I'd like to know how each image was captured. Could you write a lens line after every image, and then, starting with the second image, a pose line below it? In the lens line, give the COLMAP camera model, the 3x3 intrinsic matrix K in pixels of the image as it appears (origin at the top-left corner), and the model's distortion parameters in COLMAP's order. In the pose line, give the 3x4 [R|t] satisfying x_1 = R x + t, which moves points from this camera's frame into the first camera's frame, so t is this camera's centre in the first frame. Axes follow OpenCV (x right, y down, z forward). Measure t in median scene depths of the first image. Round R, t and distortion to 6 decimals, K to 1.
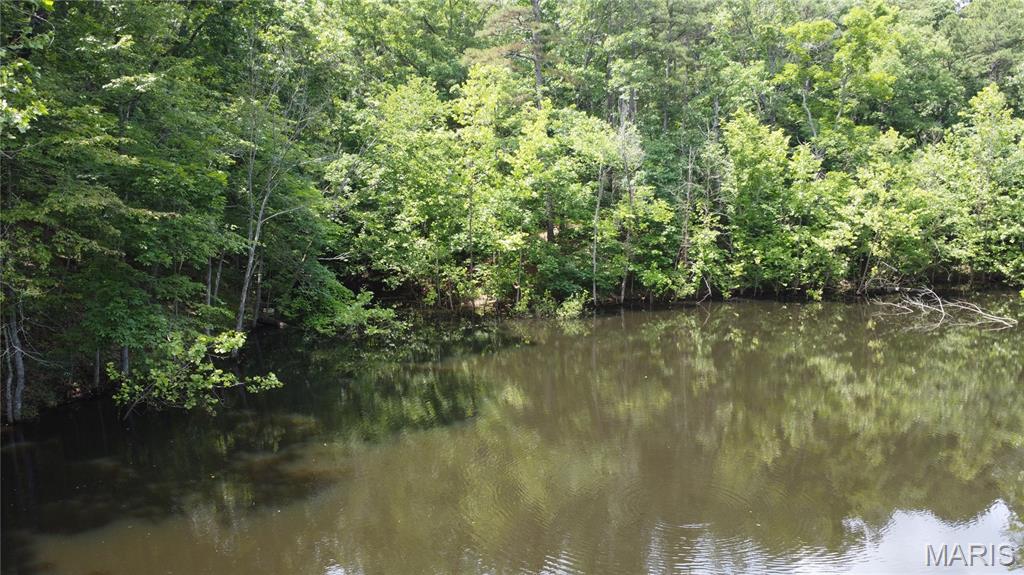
lens RADIAL K [[748.6, 0, 515.6], [0, 748.6, 292.7], [0, 0, 1]] dist [-0.027447, -0.009003]
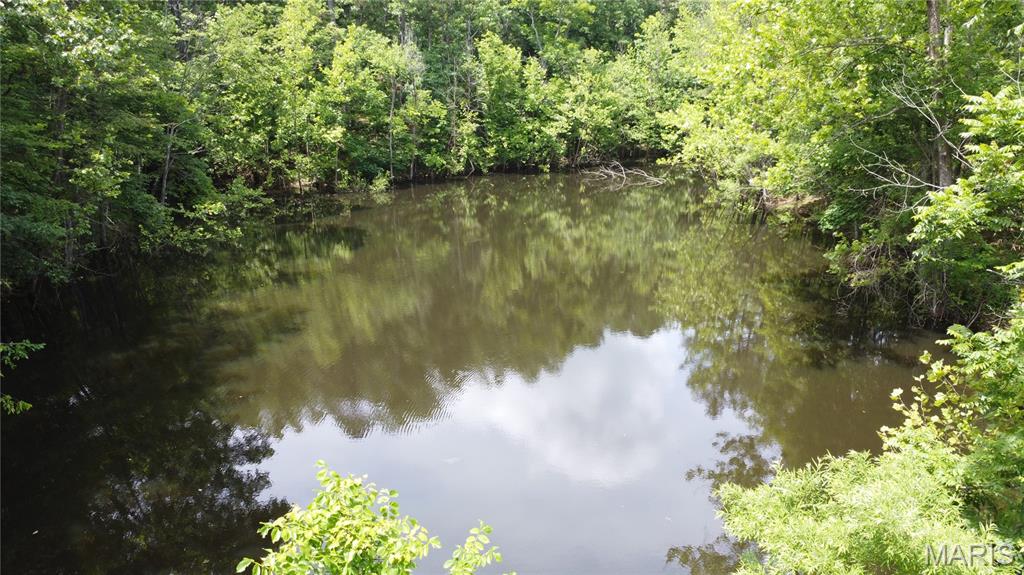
lens RADIAL K [[748.6, 0, 515.6], [0, 748.6, 292.7], [0, 0, 1]] dist [-0.027447, -0.009003]
pose [[0.938036, -0.090042, 0.334636, -0.145510], [0.037744, 0.986455, 0.159630, 0.006760], [-0.344477, -0.137108, 0.928729, -0.329602]]
